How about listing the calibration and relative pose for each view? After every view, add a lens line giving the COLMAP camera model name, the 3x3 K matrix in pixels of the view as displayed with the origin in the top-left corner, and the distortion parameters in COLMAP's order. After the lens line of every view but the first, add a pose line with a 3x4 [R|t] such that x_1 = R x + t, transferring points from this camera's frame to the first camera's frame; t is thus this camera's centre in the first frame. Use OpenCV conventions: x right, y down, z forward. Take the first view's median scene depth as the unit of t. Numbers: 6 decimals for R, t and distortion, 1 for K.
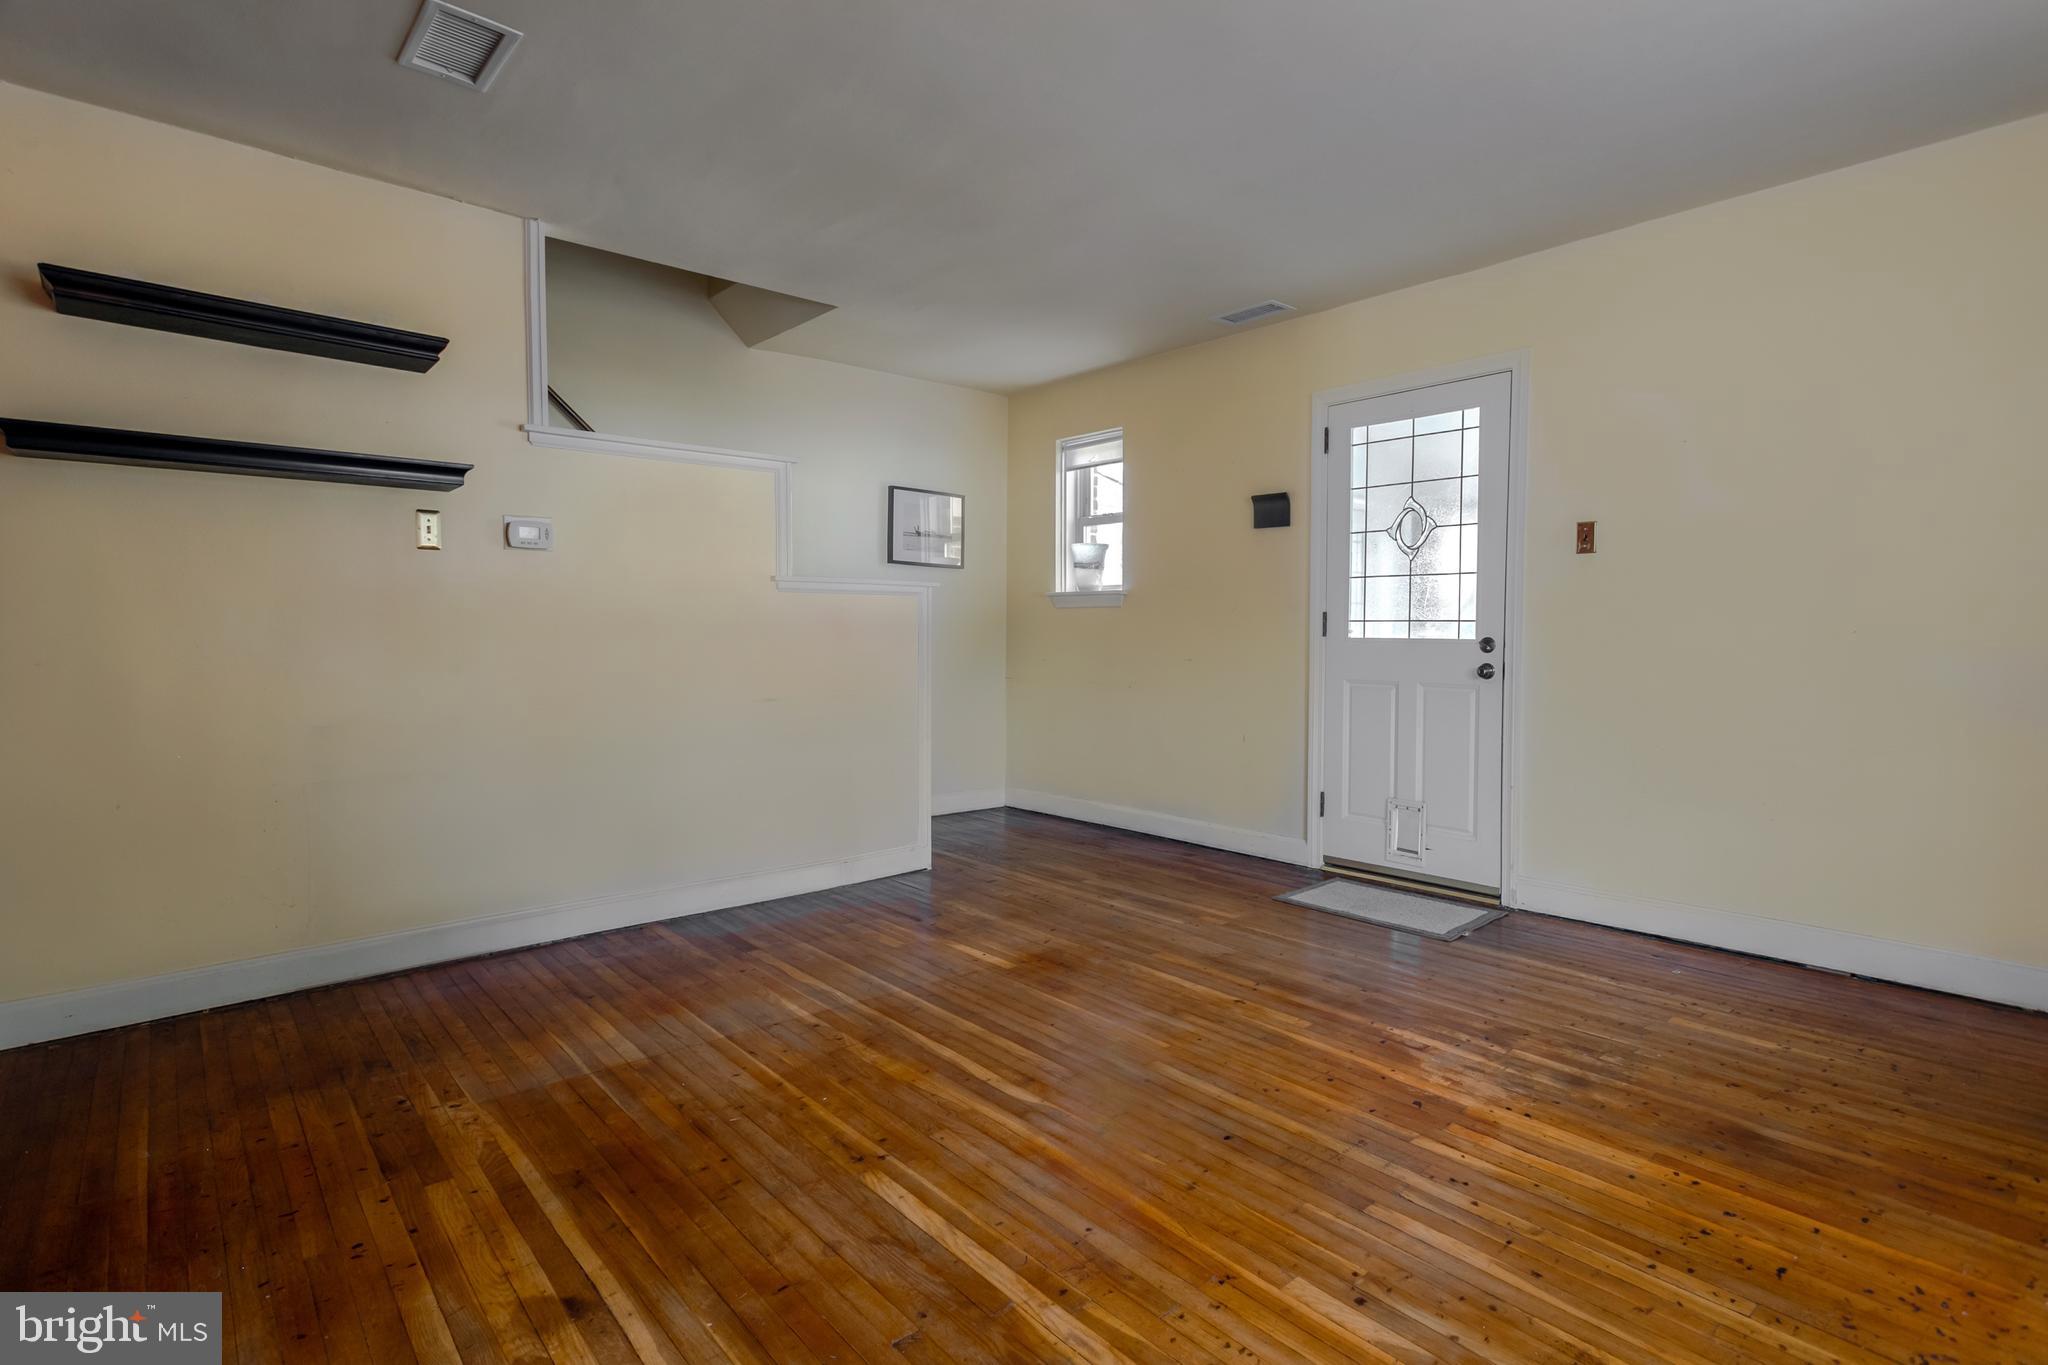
lens RADIAL K [[993.9, 0, 1030.3], [0, 993.9, 677.4], [0, 0, 1]] dist [0.003848, 0.001630]
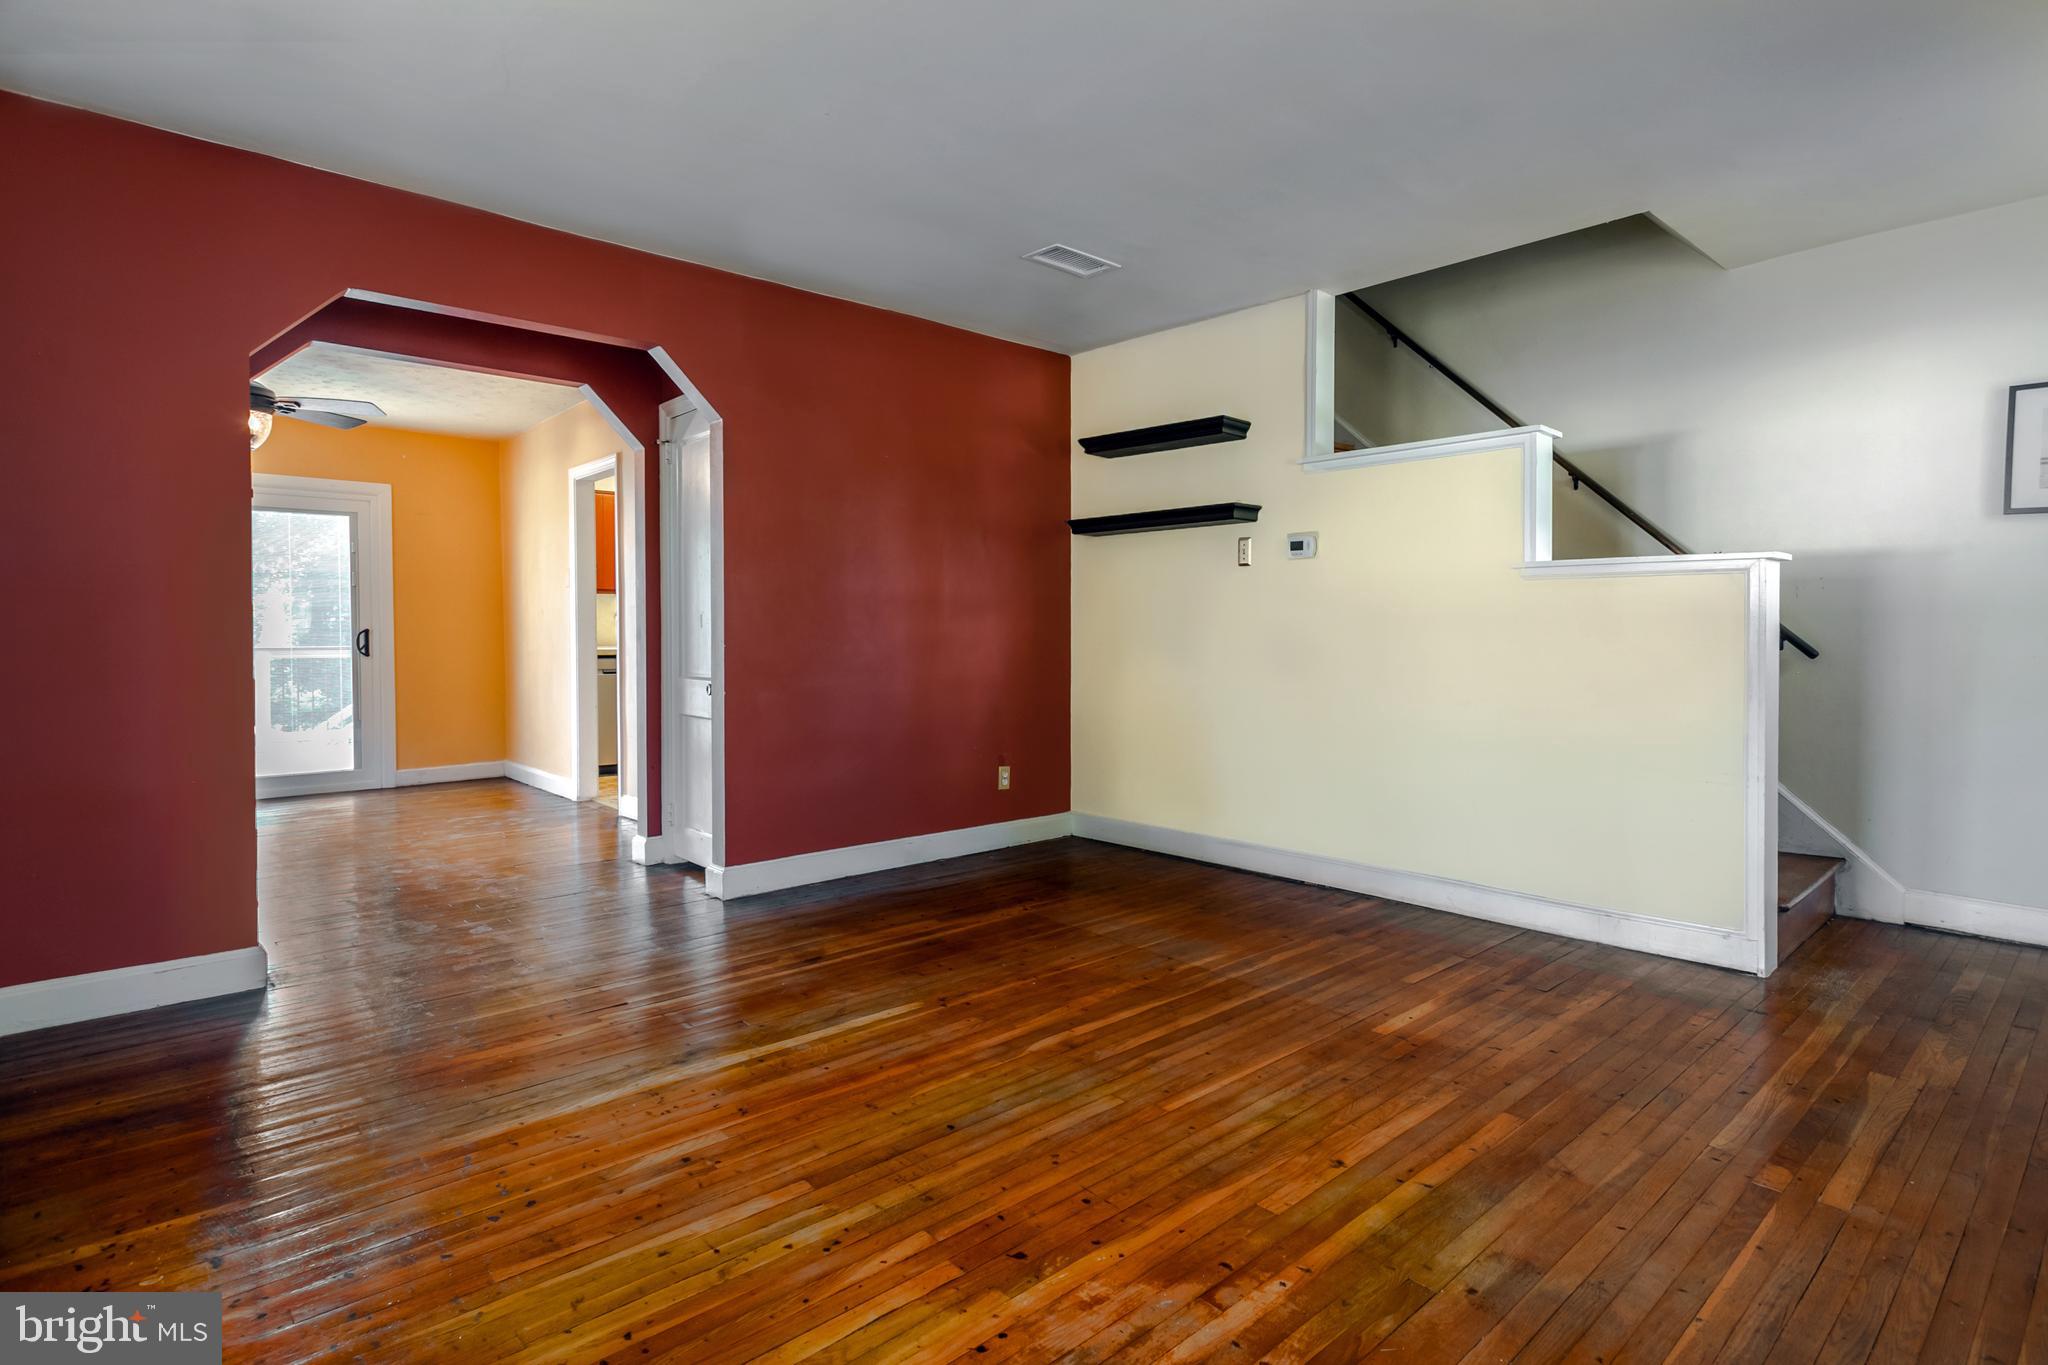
lens RADIAL K [[1039.0, 0, 1079.9], [0, 1039.0, 641.6], [0, 0, 1]] dist [0.001693, 0.001707]
pose [[0.043581, 0.007248, -0.999024, 1.039923], [-0.047783, 0.998844, 0.005162, -0.027202], [0.997907, 0.047512, 0.043877, 0.891802]]
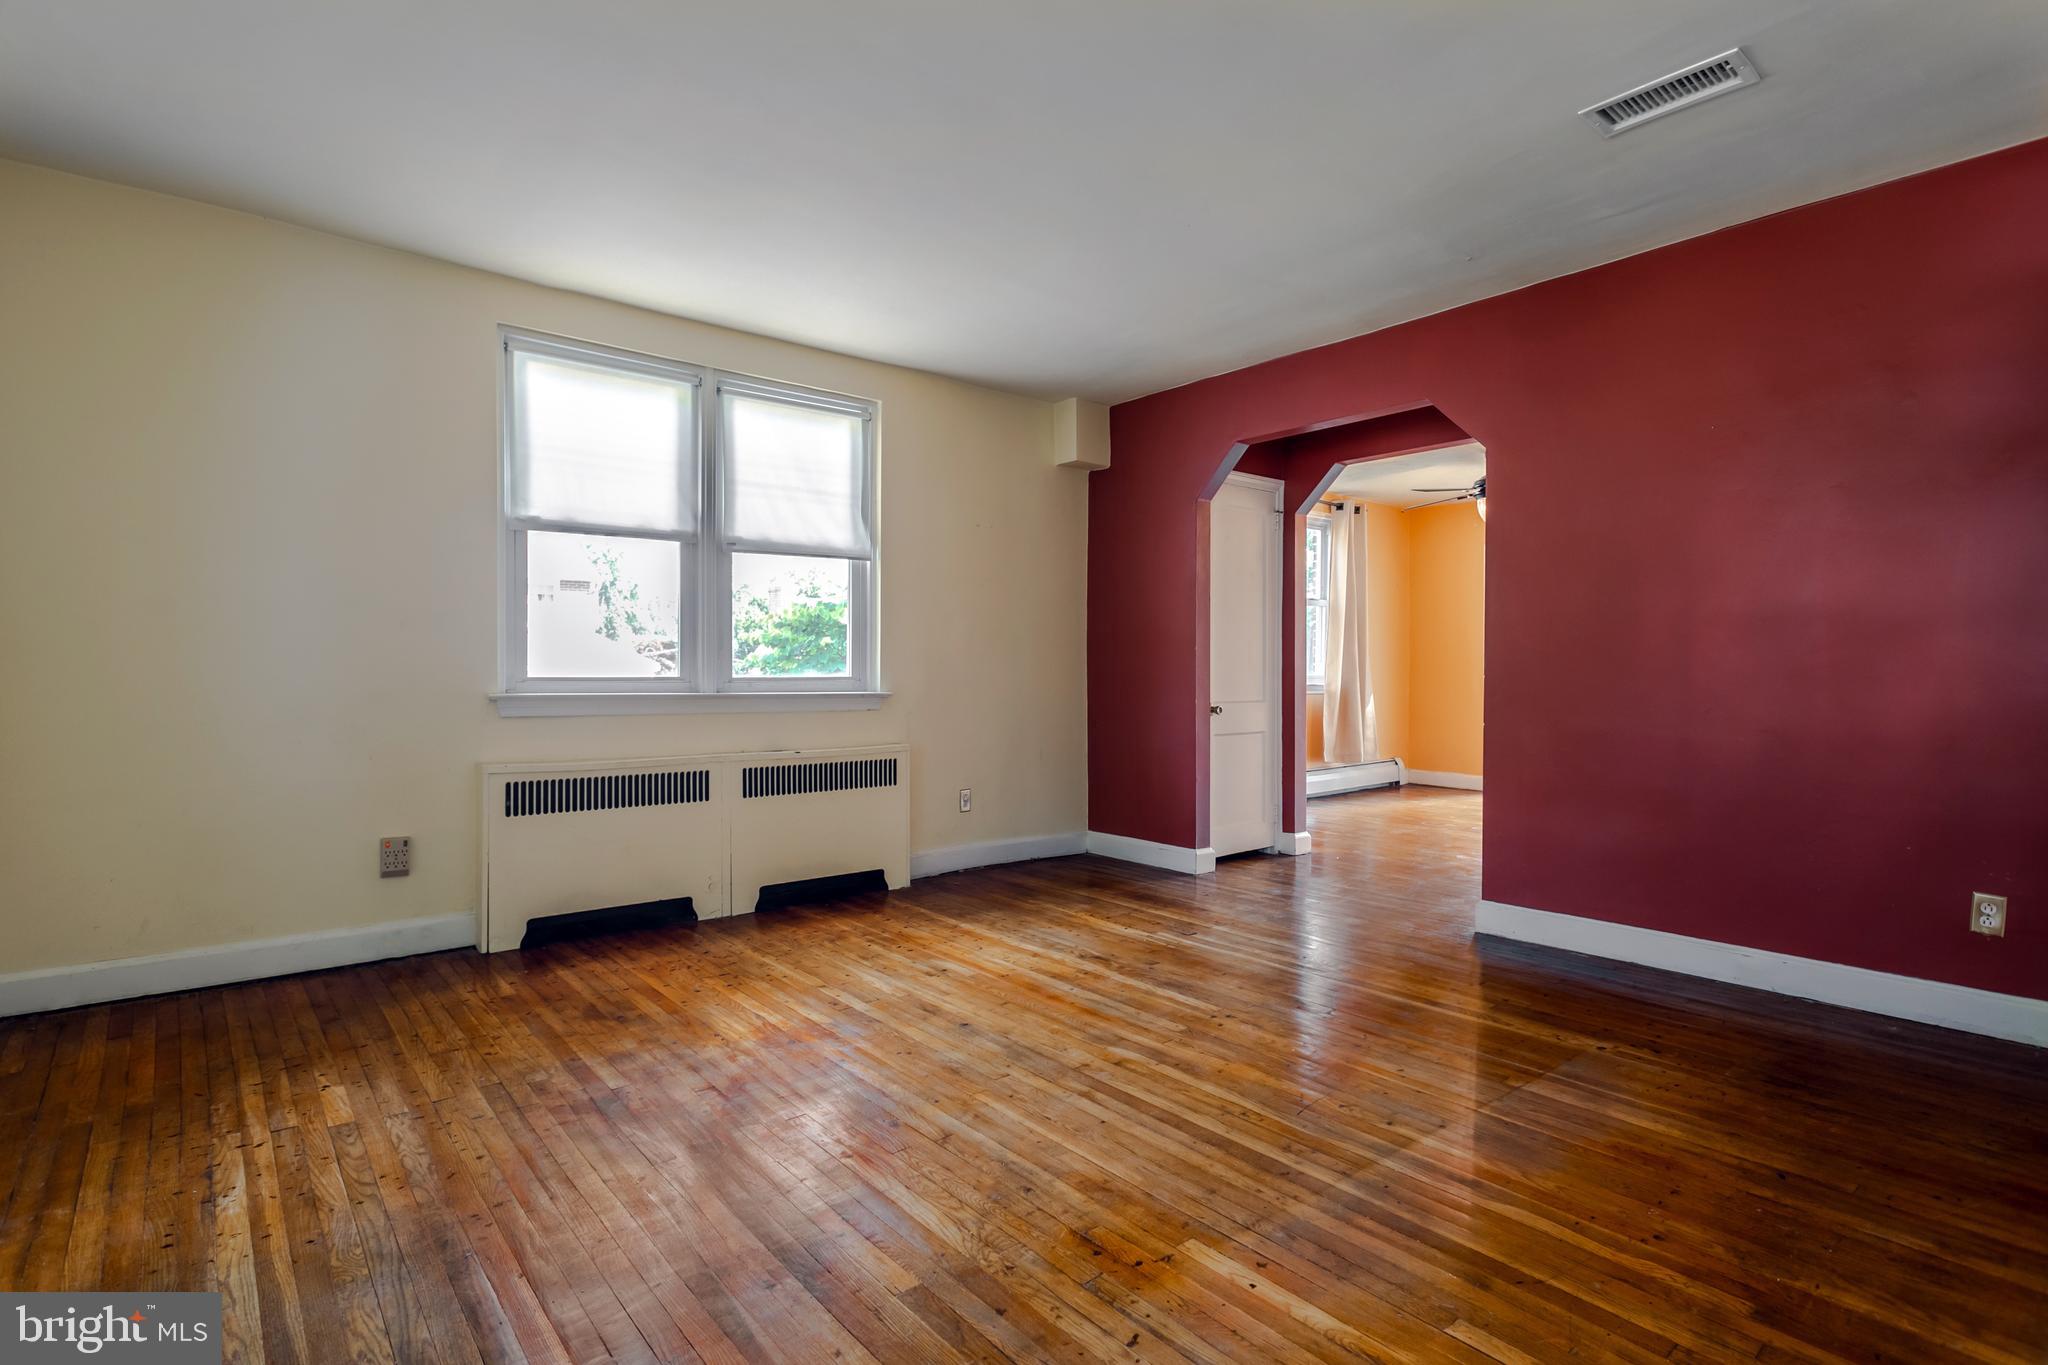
lens RADIAL K [[993.9, 0, 1020.2], [0, 993.9, 676.1], [0, 0, 1]] dist [0.003848, 0.001630]
pose [[-0.999727, 0.001117, 0.023317, 0.077230], [0.002409, 0.998460, 0.055425, -0.071901], [-0.023220, 0.055467, -0.998191, 1.953814]]
